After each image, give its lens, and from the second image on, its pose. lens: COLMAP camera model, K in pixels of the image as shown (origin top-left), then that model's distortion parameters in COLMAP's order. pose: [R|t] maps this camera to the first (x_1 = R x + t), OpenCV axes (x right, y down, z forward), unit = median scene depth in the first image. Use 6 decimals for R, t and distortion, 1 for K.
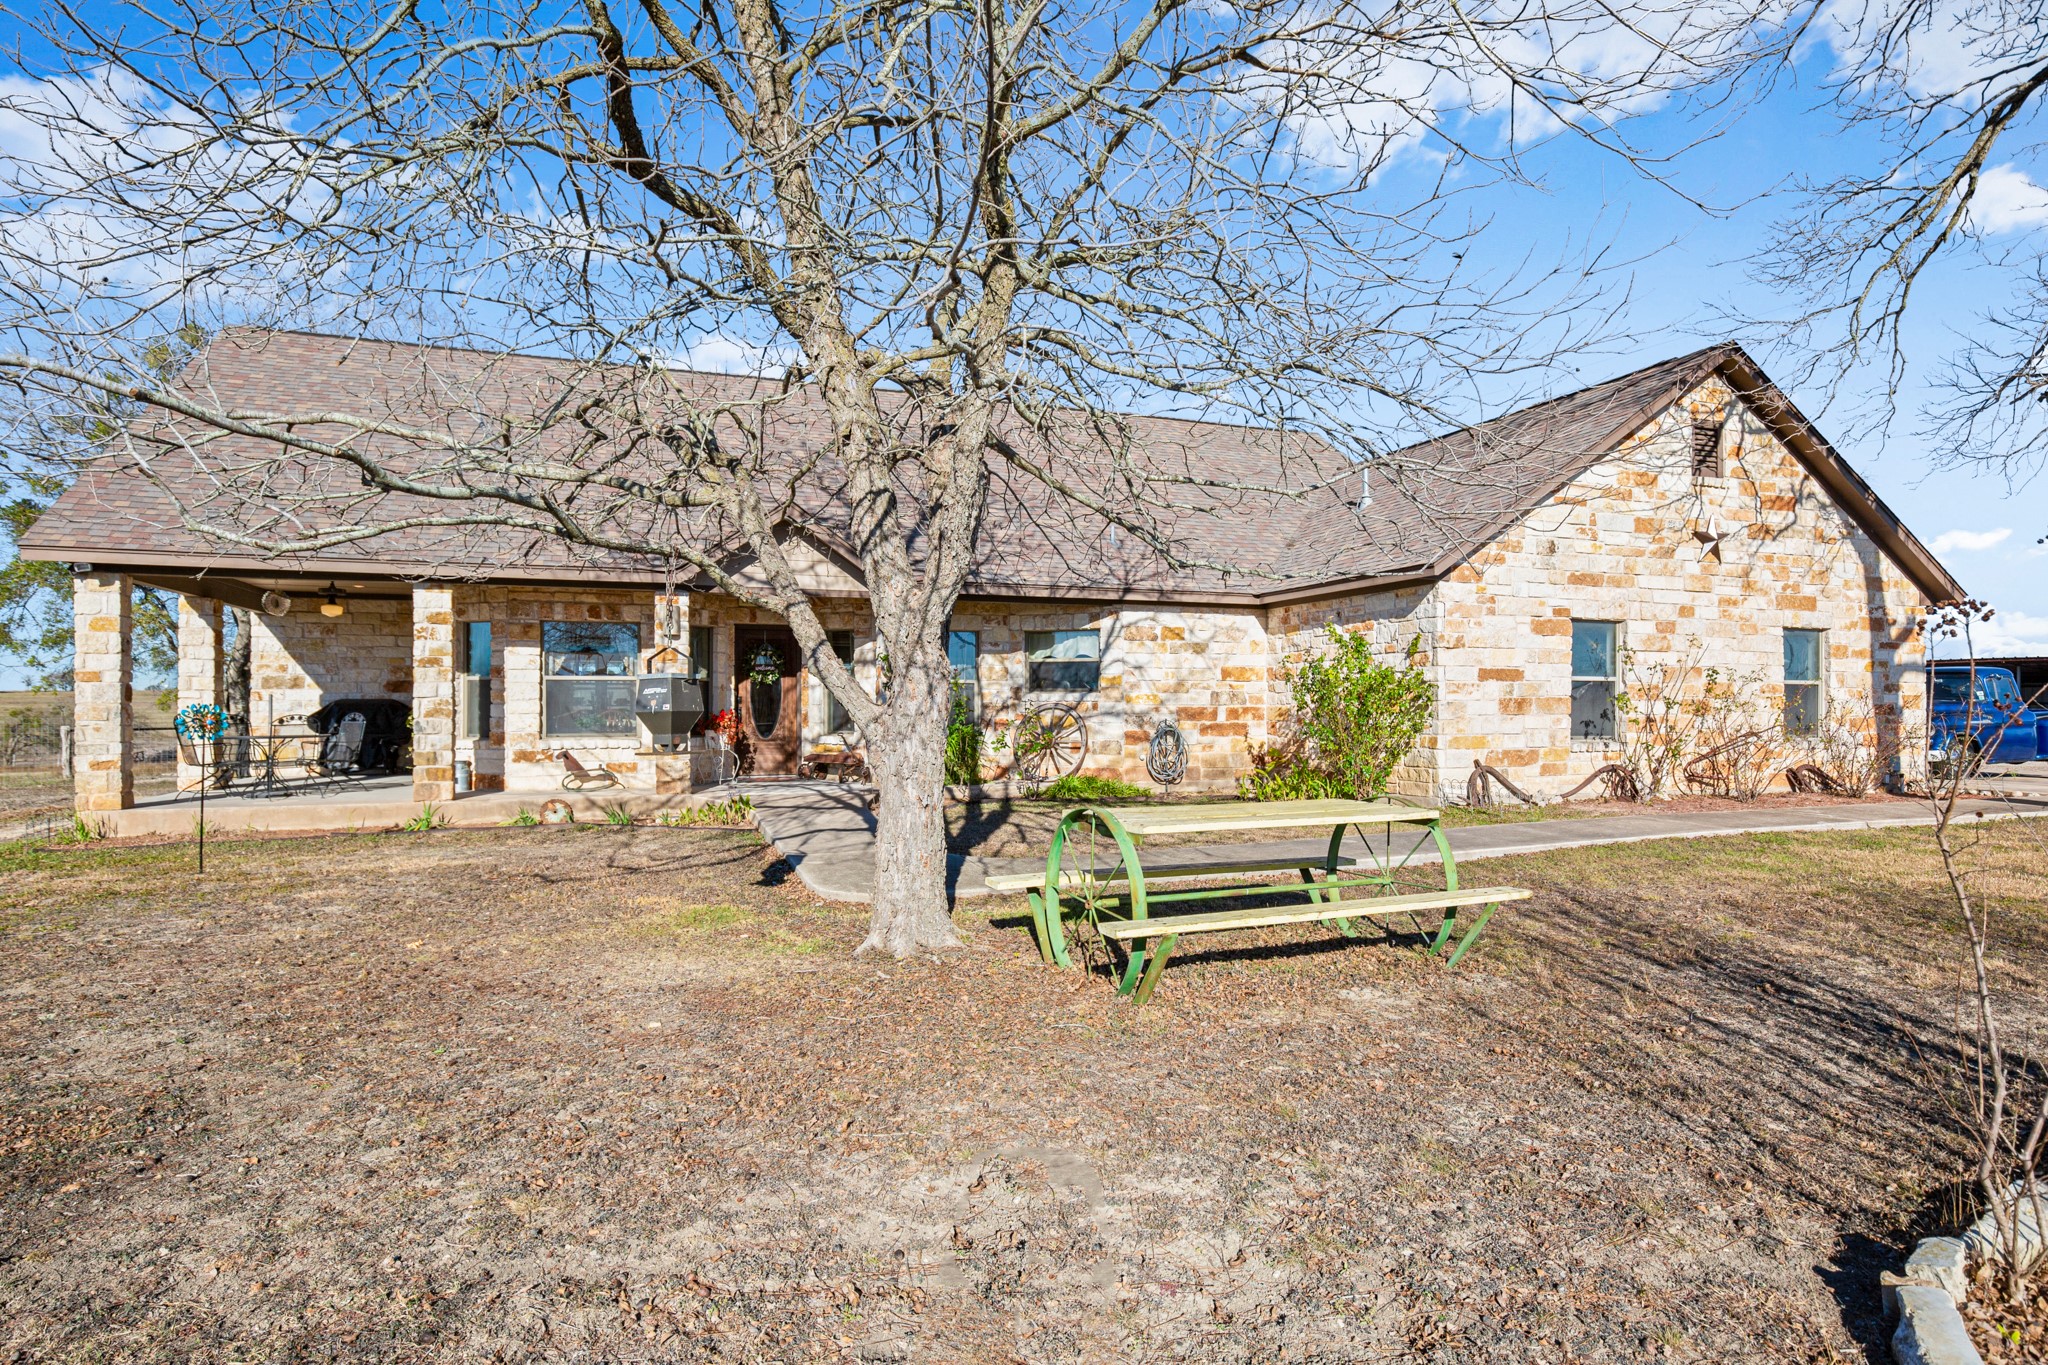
lens RADIAL K [[1159.0, 0, 1023.3], [0, 1159.0, 679.5], [0, 0, 1]] dist [-0.003204, -0.000478]
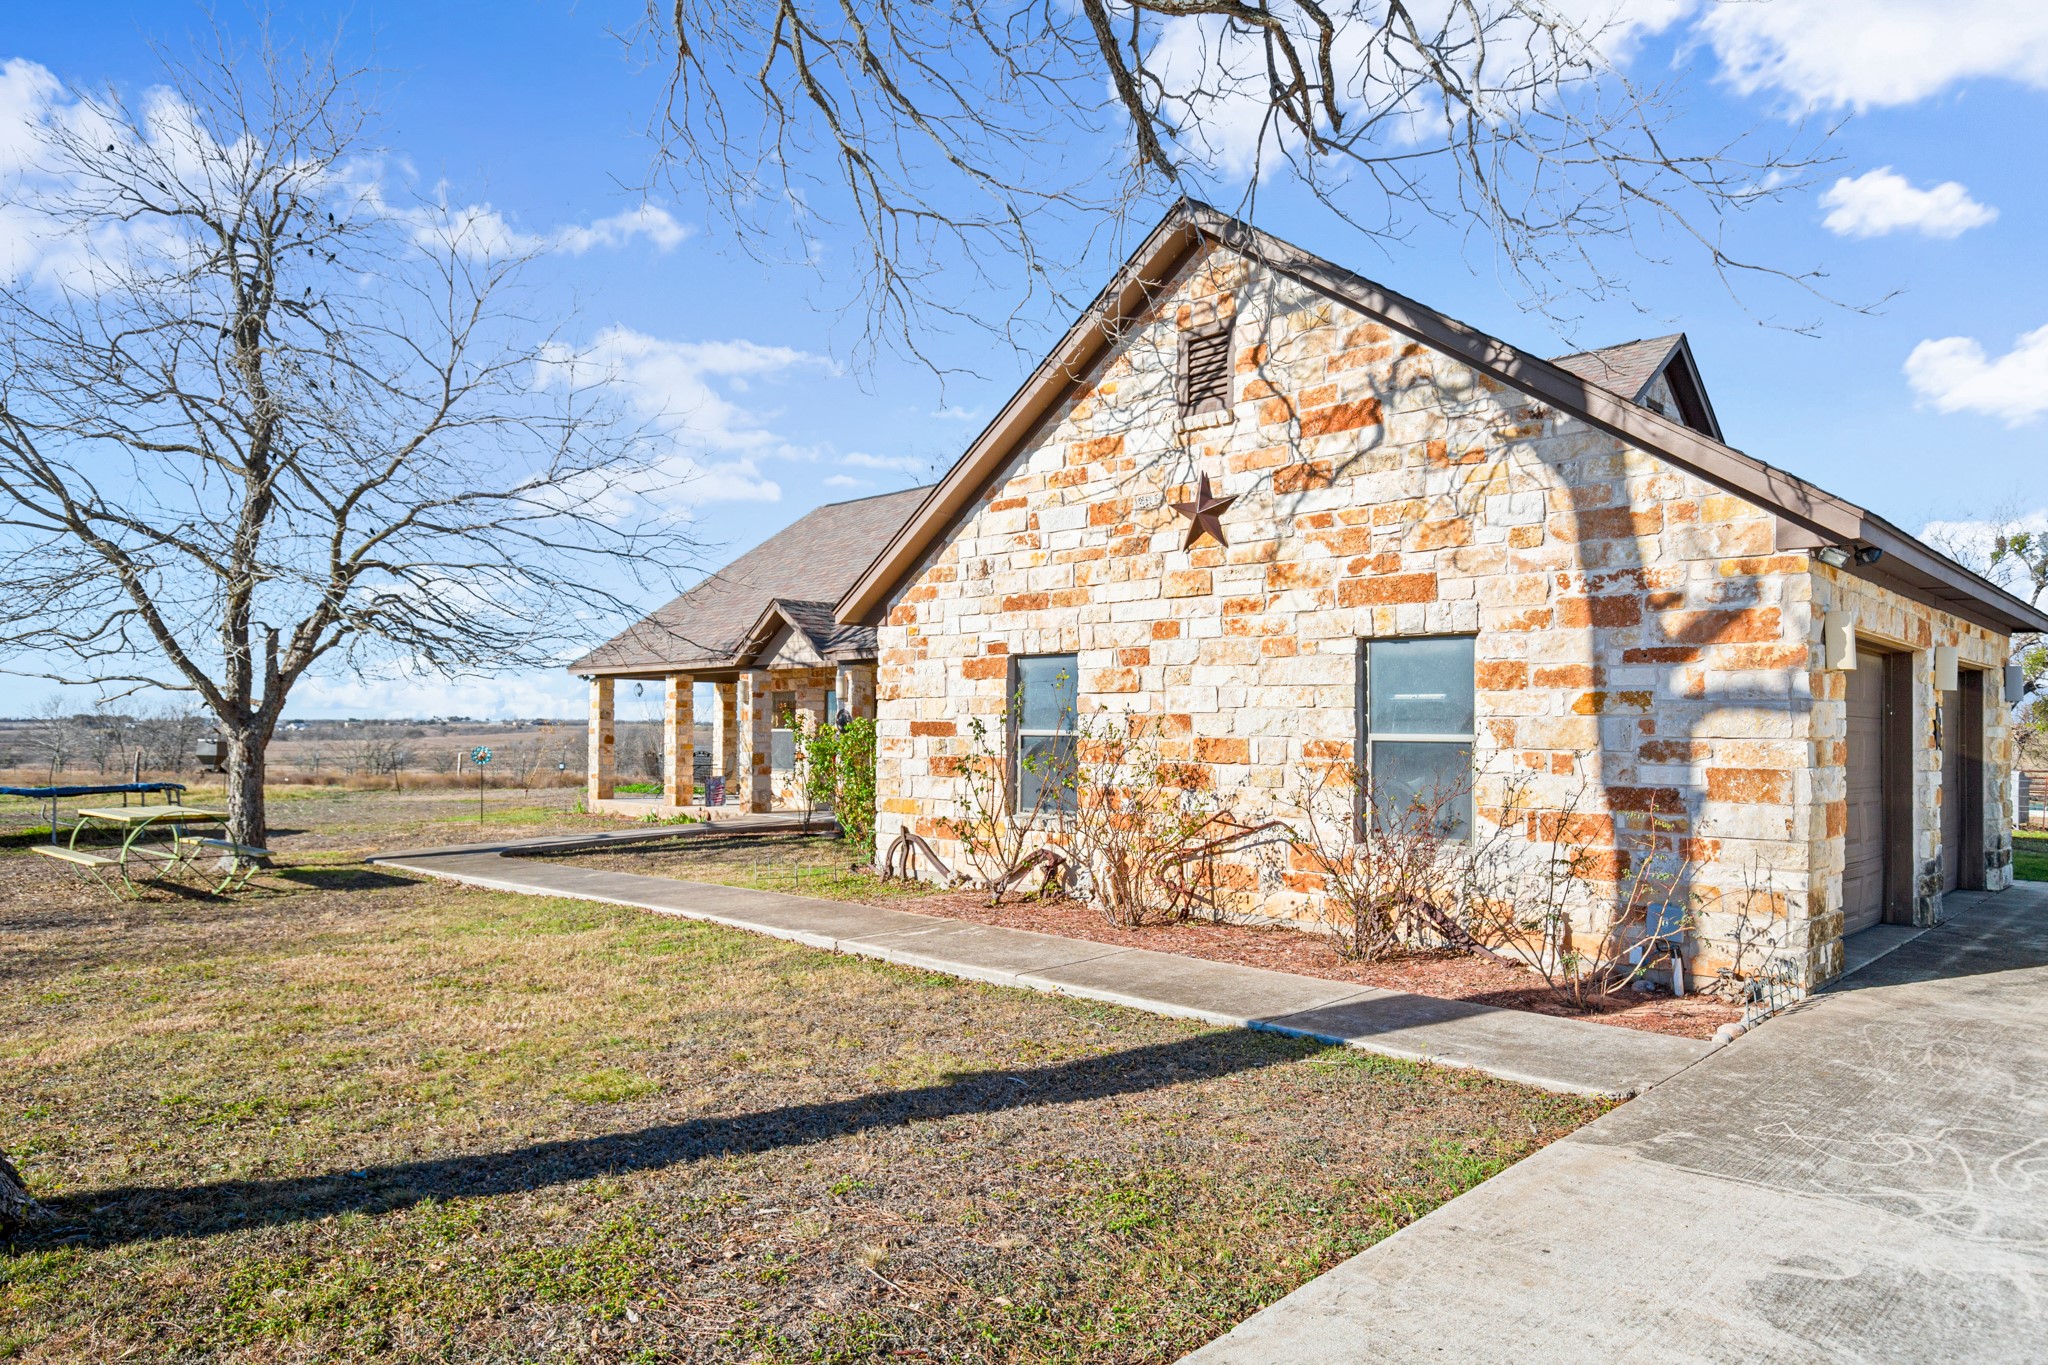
lens RADIAL K [[1293.7, 0, 1023.5], [0, 1293.7, 699.4], [0, 0, 1]] dist [0.004893, 0.000375]
pose [[0.383897, -0.019966, -0.923160, 1.191337], [0.016060, 0.999759, -0.014944, -0.009269], [0.923236, -0.009089, 0.384125, 0.628509]]
